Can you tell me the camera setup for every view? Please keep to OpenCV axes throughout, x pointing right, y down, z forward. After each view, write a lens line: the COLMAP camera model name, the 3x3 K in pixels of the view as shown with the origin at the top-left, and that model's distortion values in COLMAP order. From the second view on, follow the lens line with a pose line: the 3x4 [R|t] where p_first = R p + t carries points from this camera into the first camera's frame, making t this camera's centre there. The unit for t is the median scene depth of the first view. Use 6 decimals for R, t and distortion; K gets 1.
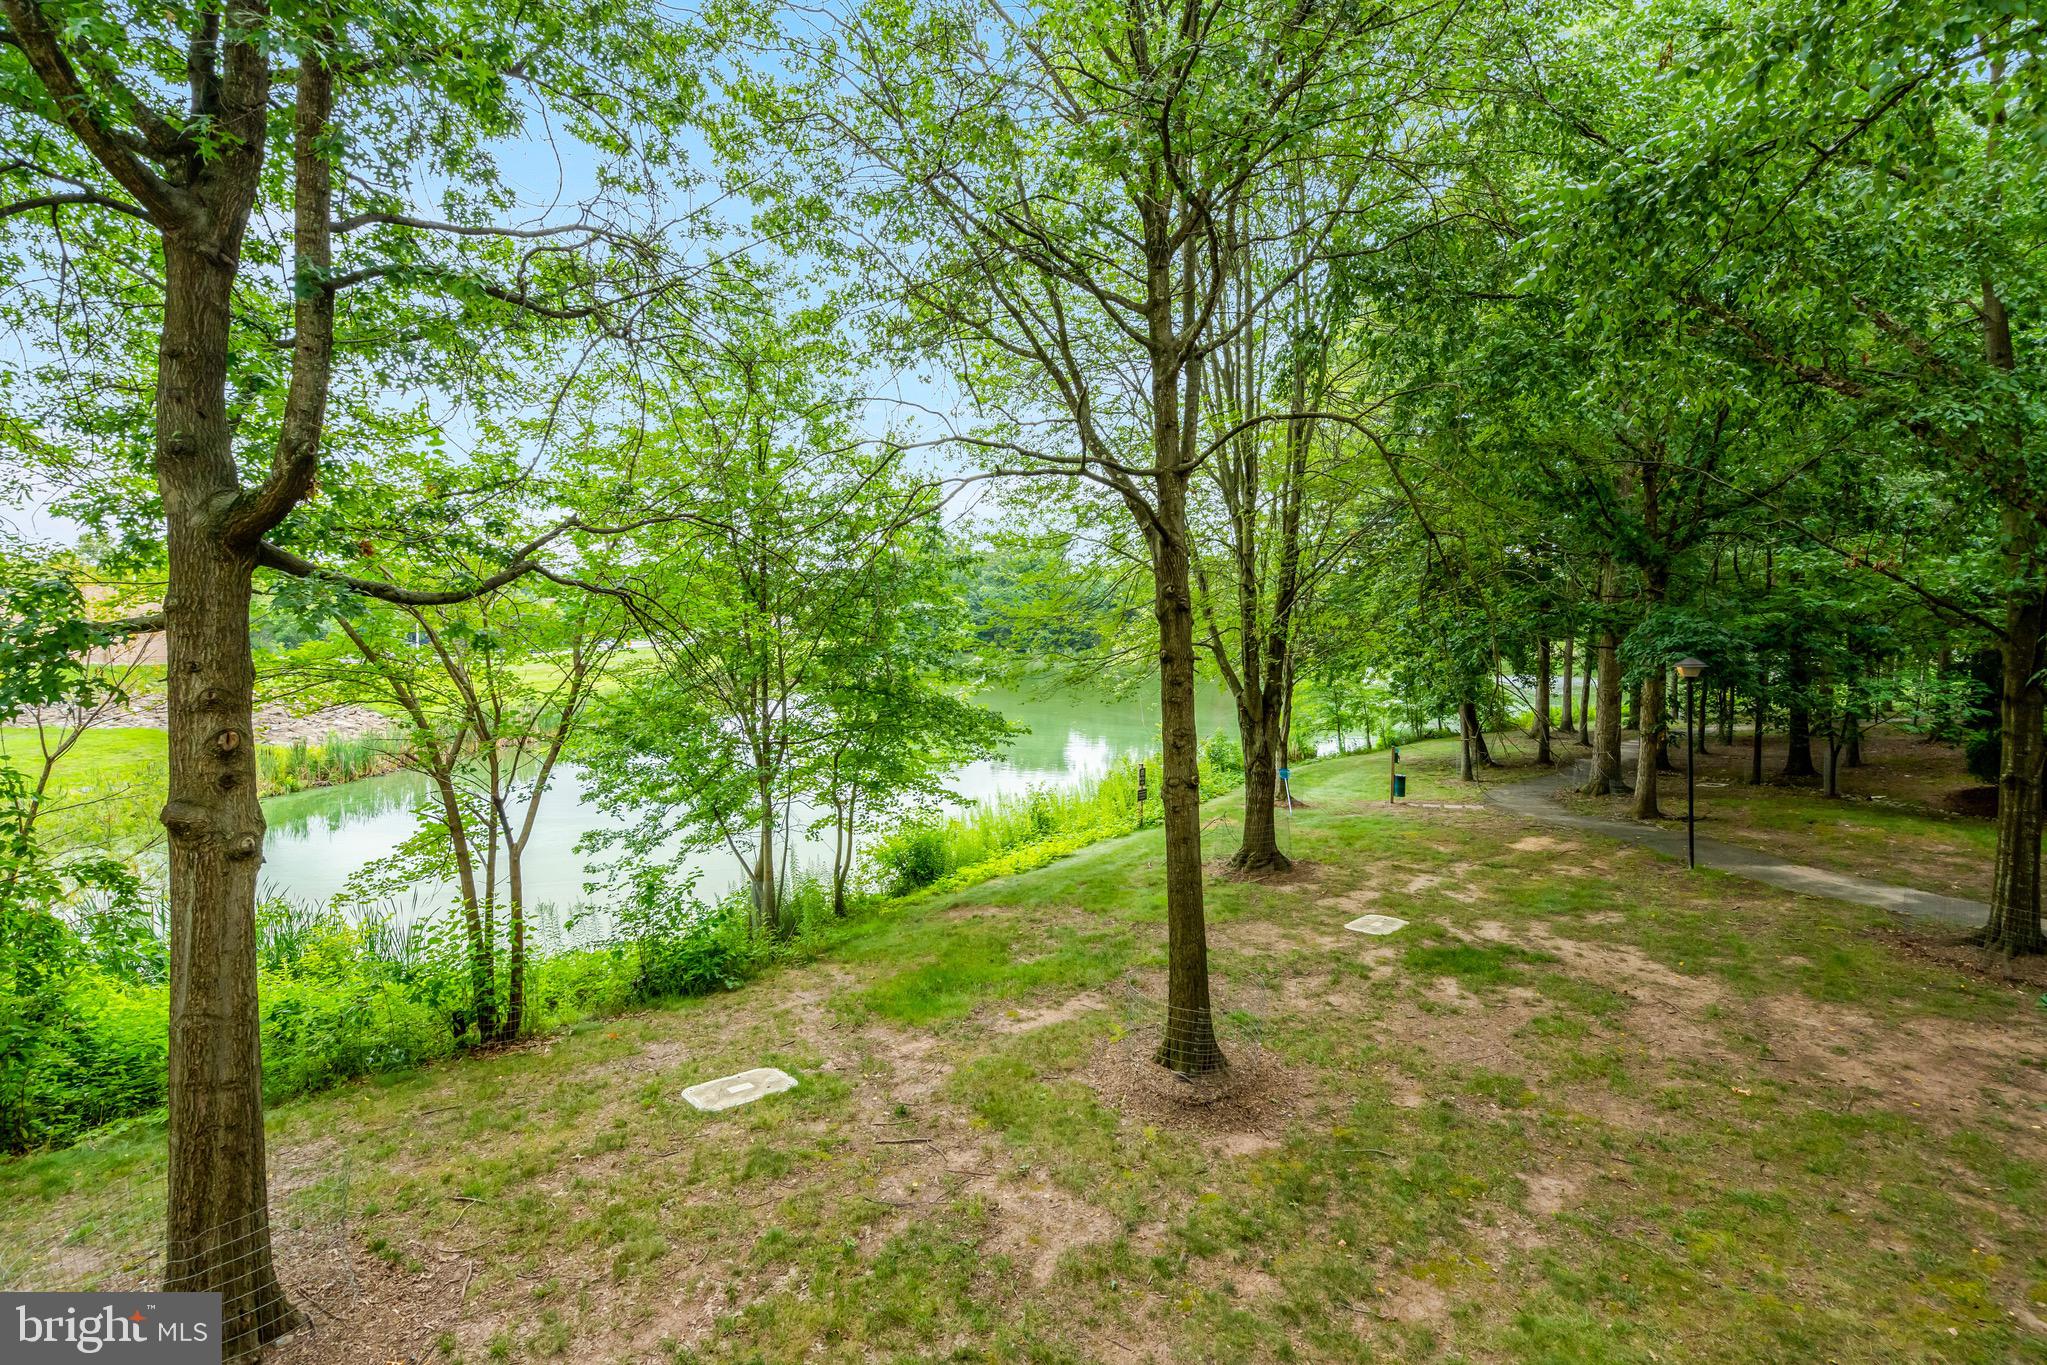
lens RADIAL K [[951.3, 0, 1004.0], [0, 951.3, 664.8], [0, 0, 1]] dist [-0.000556, 0.000054]
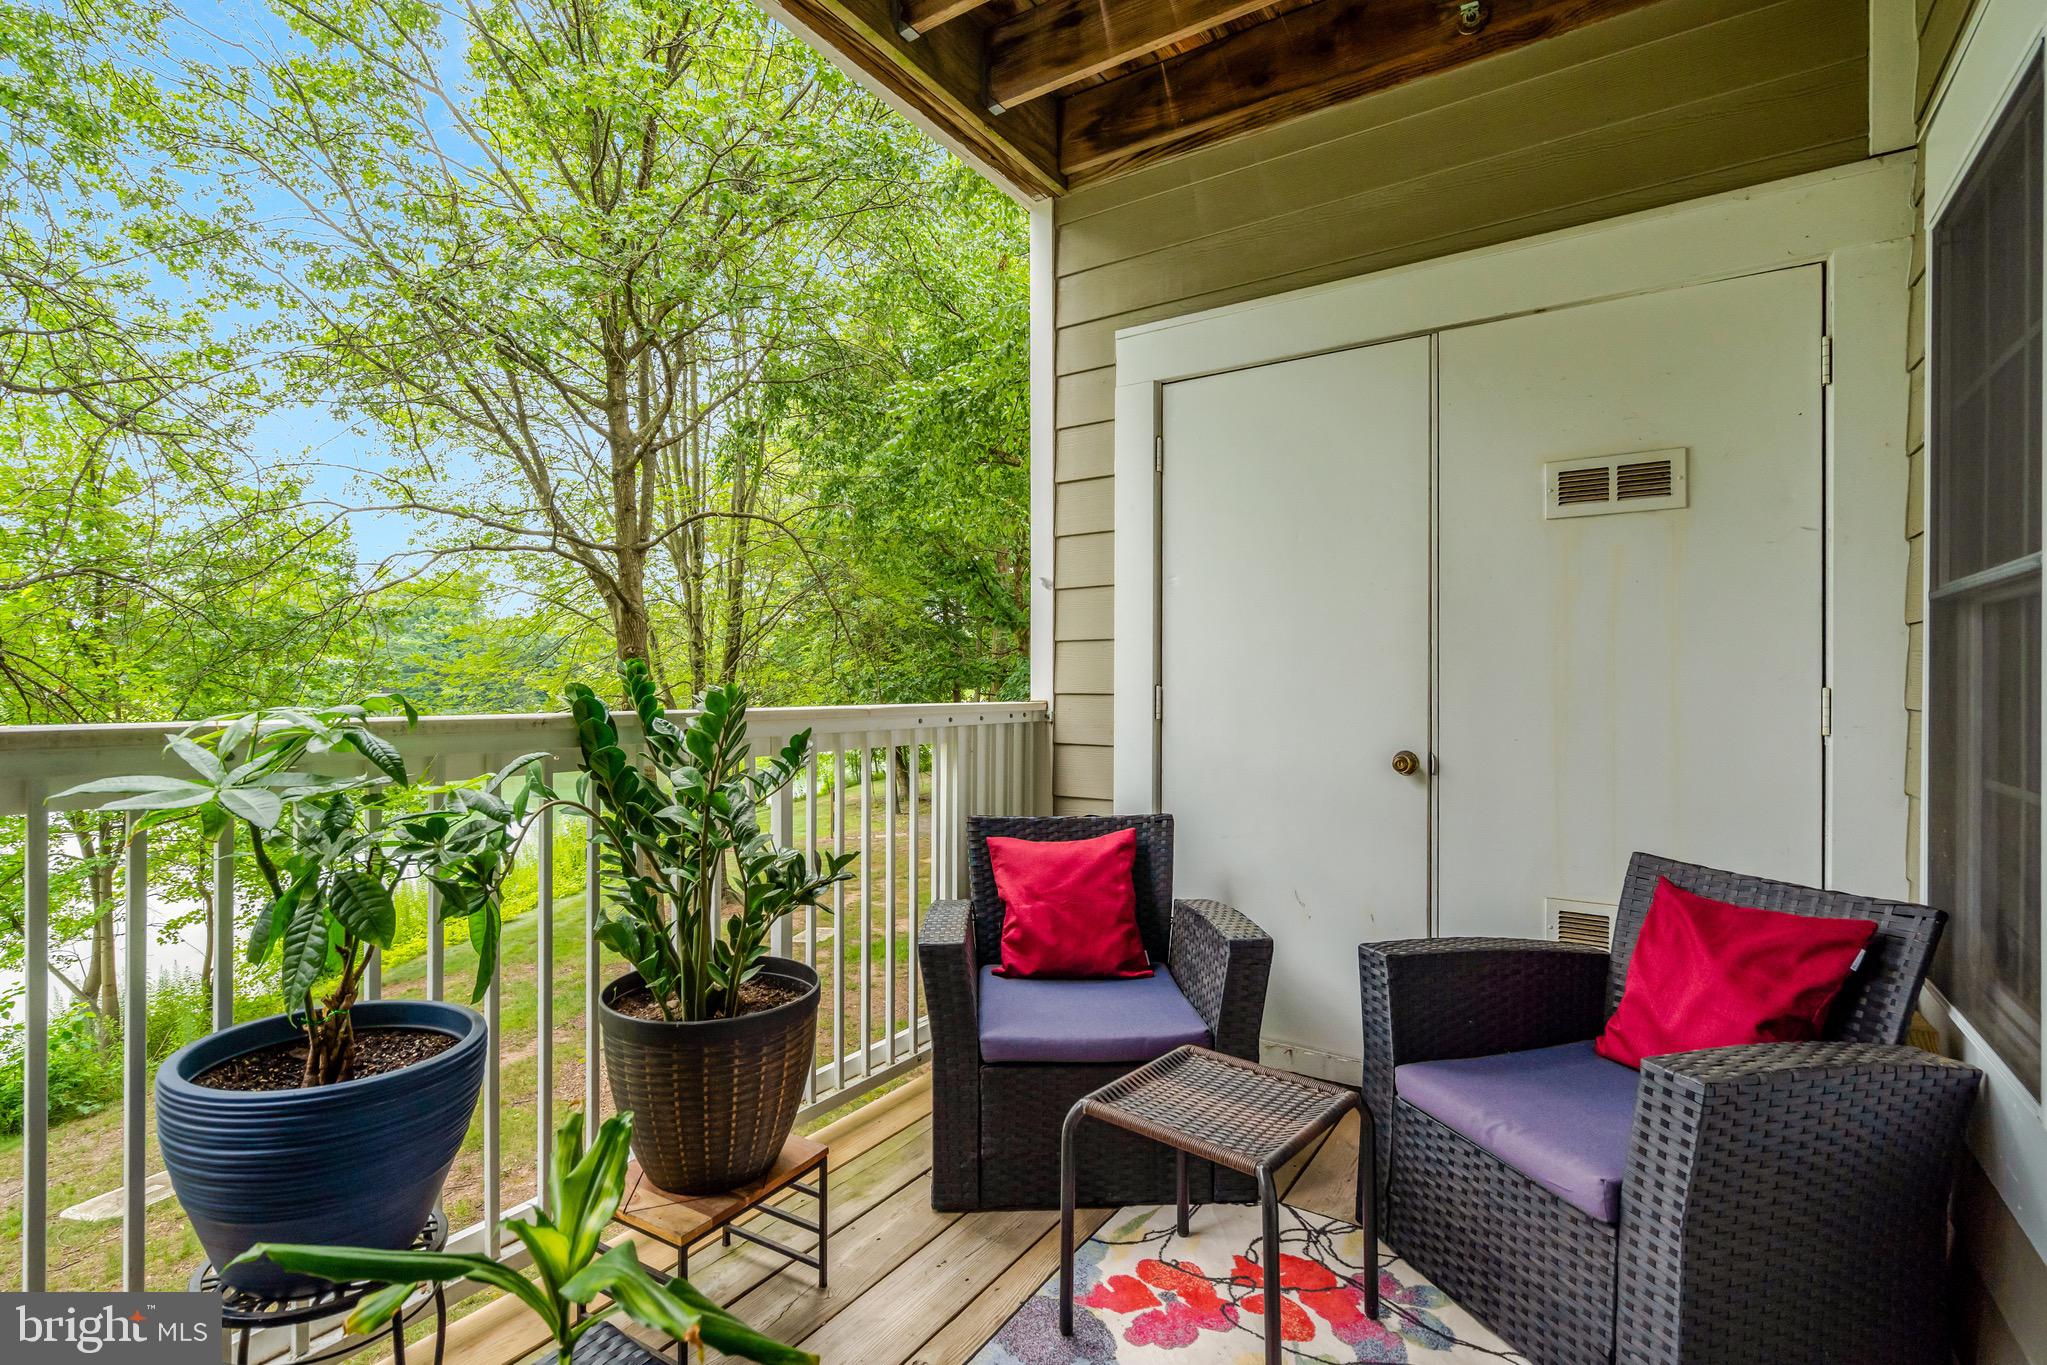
lens RADIAL K [[951.3, 0, 1004.0], [0, 951.3, 664.8], [0, 0, 1]] dist [-0.000556, 0.000054]
pose [[0.844891, -0.000490, 0.534938, -0.044785], [0.030132, 0.998456, -0.046676, 0.004129], [-0.534089, 0.055555, 0.843601, -0.158680]]
